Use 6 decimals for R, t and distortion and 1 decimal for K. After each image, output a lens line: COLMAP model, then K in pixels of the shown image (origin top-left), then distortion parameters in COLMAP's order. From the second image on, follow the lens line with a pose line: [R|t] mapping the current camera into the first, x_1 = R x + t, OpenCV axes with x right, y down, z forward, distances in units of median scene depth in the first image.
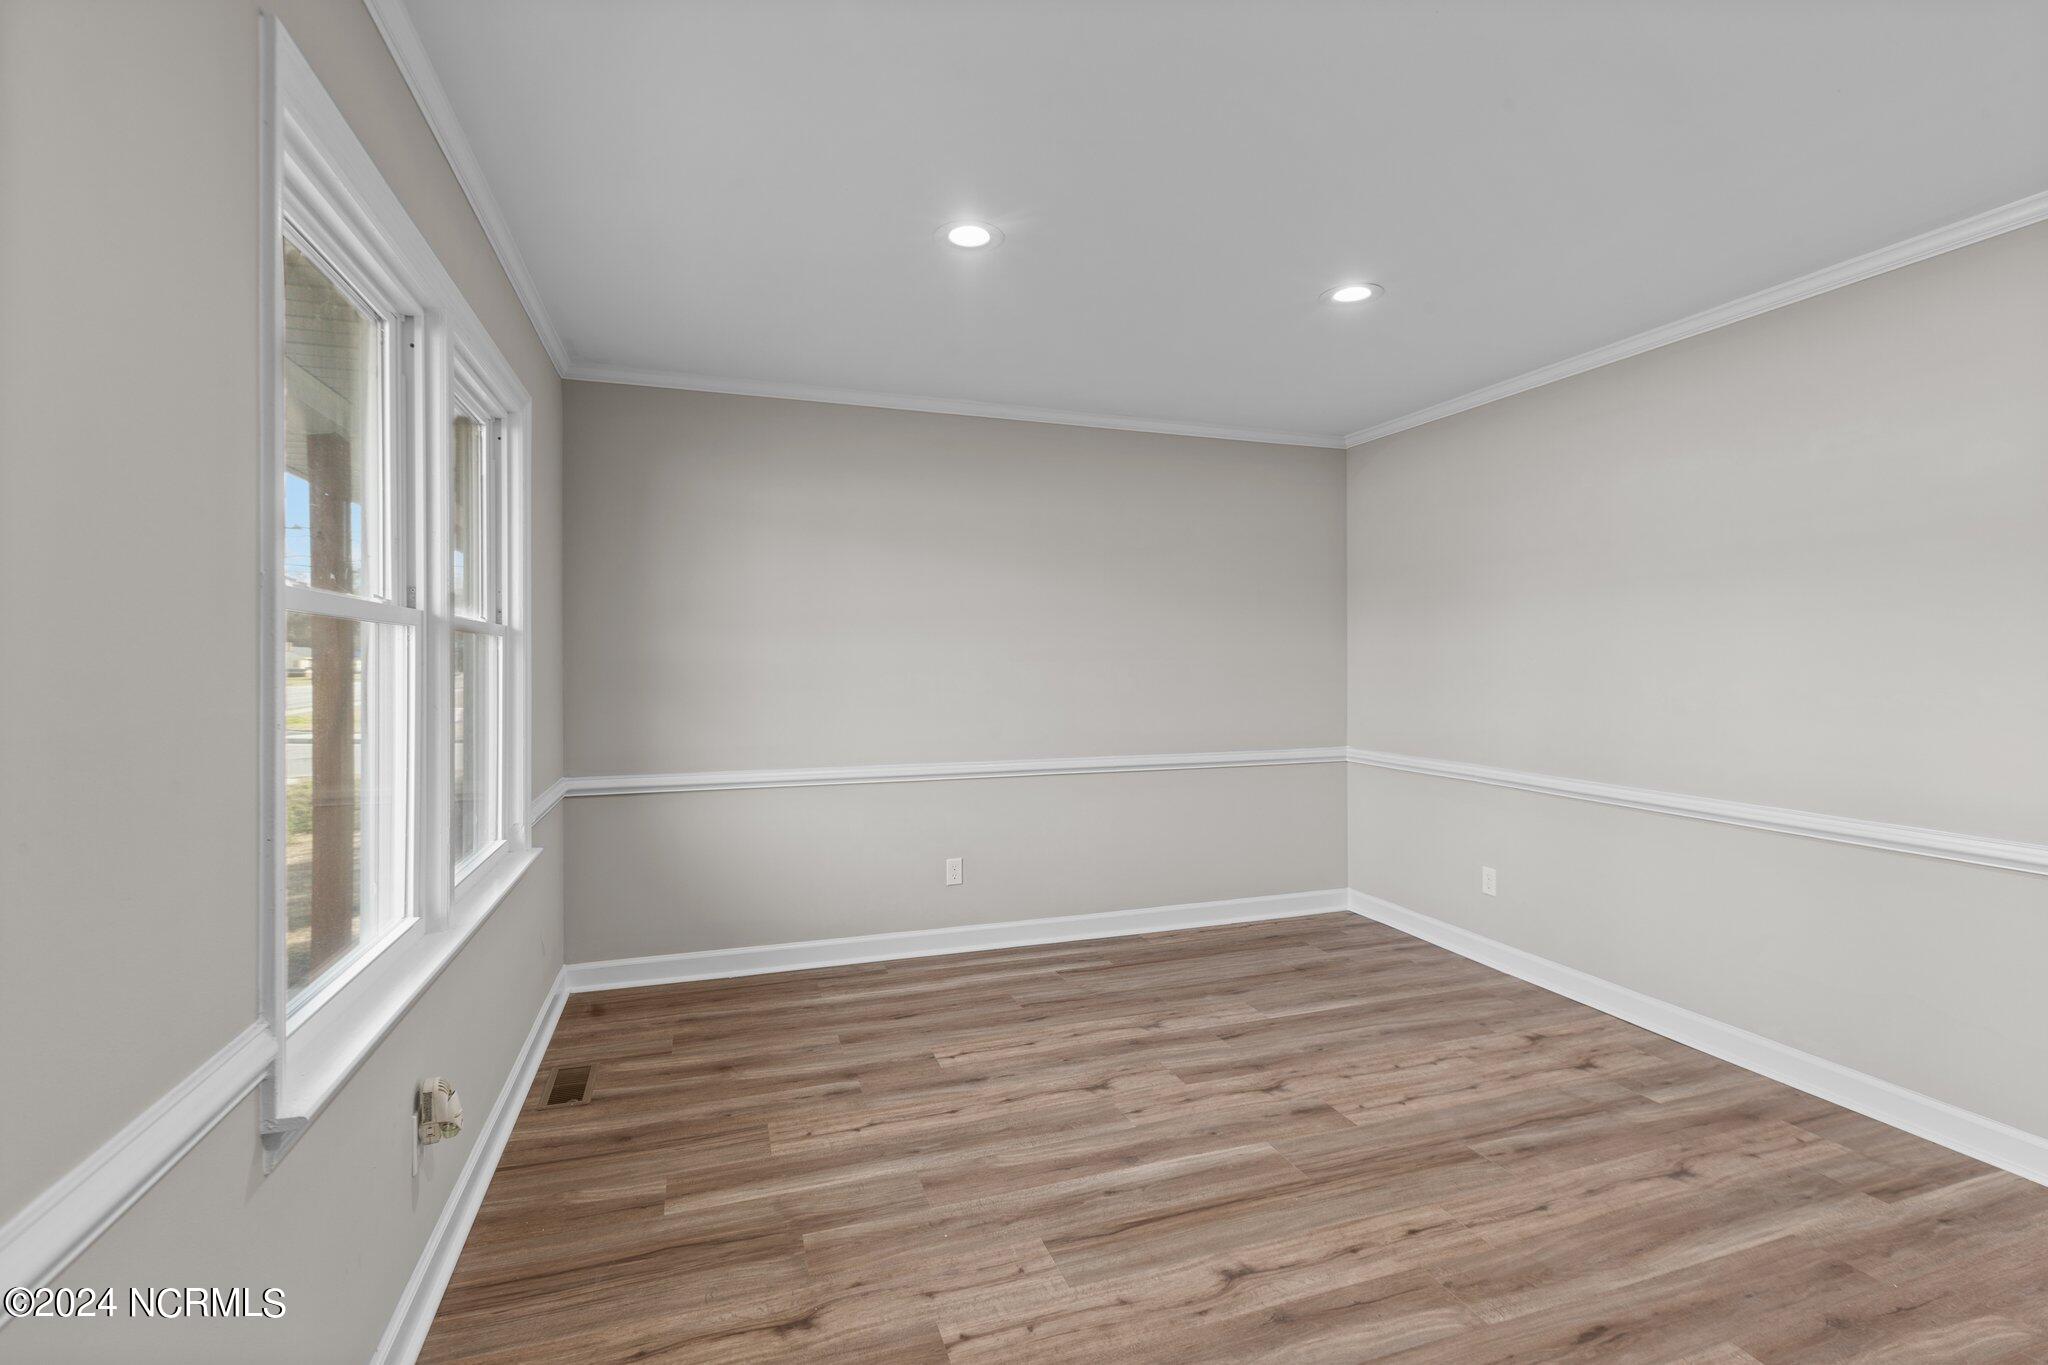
lens RADIAL K [[921.1, 0, 1022.4], [0, 921.1, 668.2], [0, 0, 1]] dist [0.008910, -0.000271]
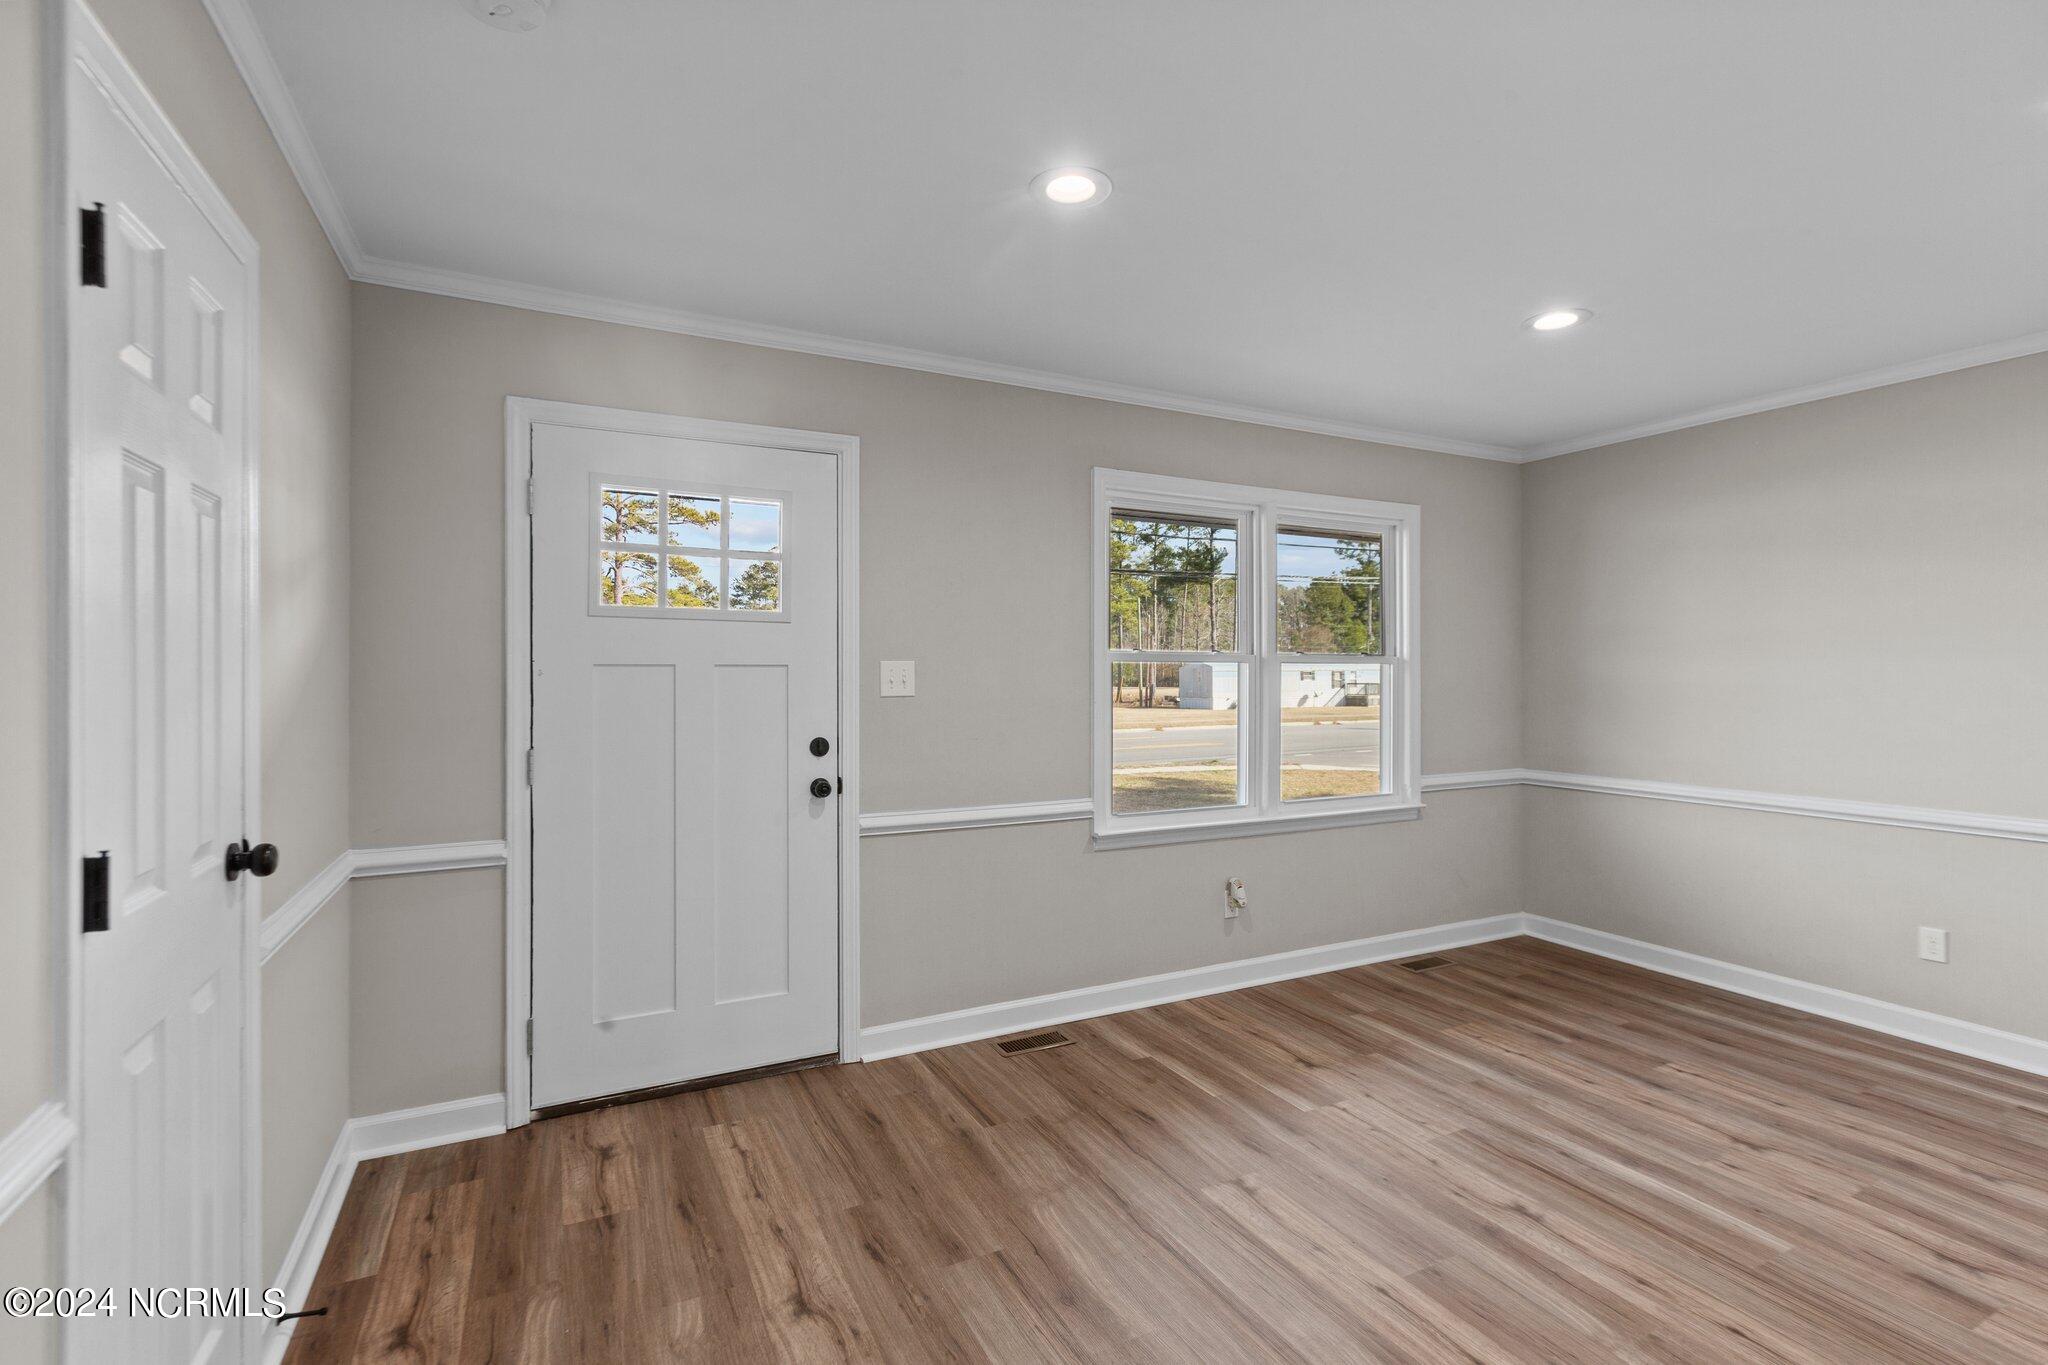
lens RADIAL K [[921.1, 0, 1022.4], [0, 921.1, 668.2], [0, 0, 1]] dist [0.008910, -0.000271]
pose [[0.136724, -0.006360, -0.990589, 0.940979], [-0.008328, 0.999937, -0.007569, -0.012506], [0.990574, 0.009284, 0.136663, 0.148593]]
